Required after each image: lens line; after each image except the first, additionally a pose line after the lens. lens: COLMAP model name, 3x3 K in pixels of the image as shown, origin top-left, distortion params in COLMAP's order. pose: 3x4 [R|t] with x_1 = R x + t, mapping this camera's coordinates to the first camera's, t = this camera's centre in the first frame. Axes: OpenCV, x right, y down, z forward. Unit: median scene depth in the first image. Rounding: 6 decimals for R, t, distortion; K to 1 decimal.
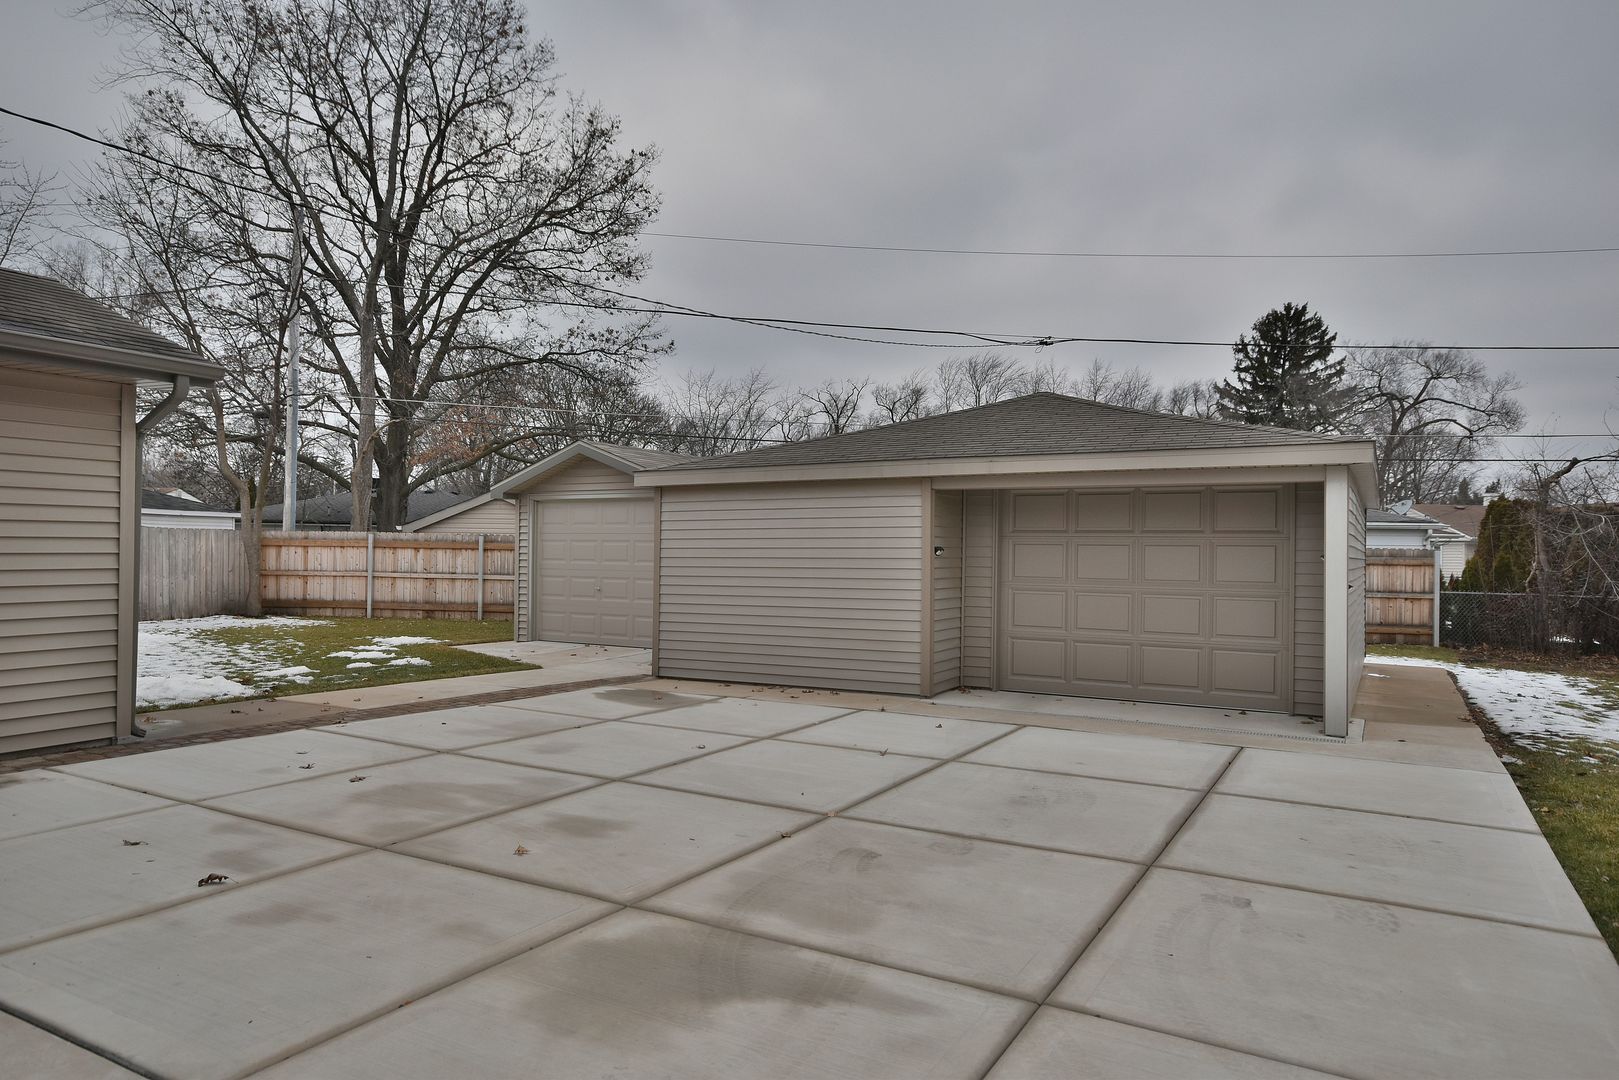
lens RADIAL K [[1026.5, 0, 806.0], [0, 1026.5, 538.3], [0, 0, 1]] dist [0.024471, 0.014704]
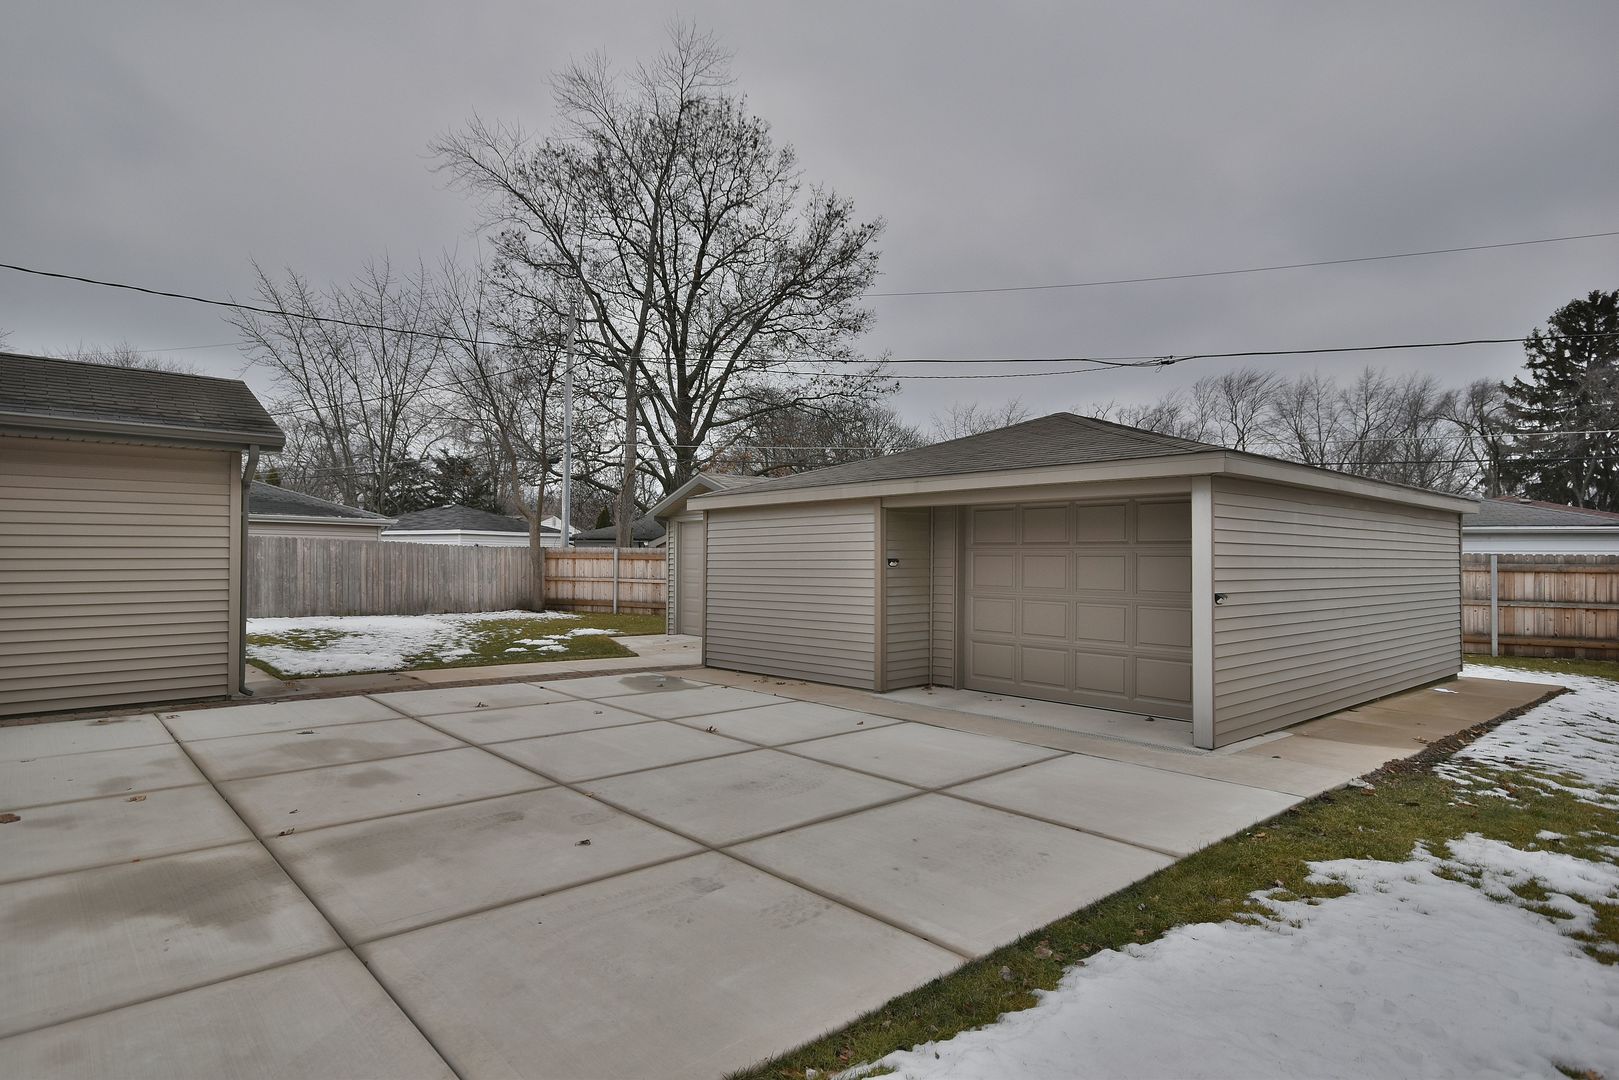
lens RADIAL K [[874.5, 0, 802.5], [0, 874.5, 544.7], [0, 0, 1]] dist [0.015807, 0.001478]
pose [[0.945983, -0.011009, -0.324029, 0.168466], [0.009722, 0.999937, -0.005589, -0.001198], [0.324070, 0.002137, 0.946031, 0.031288]]
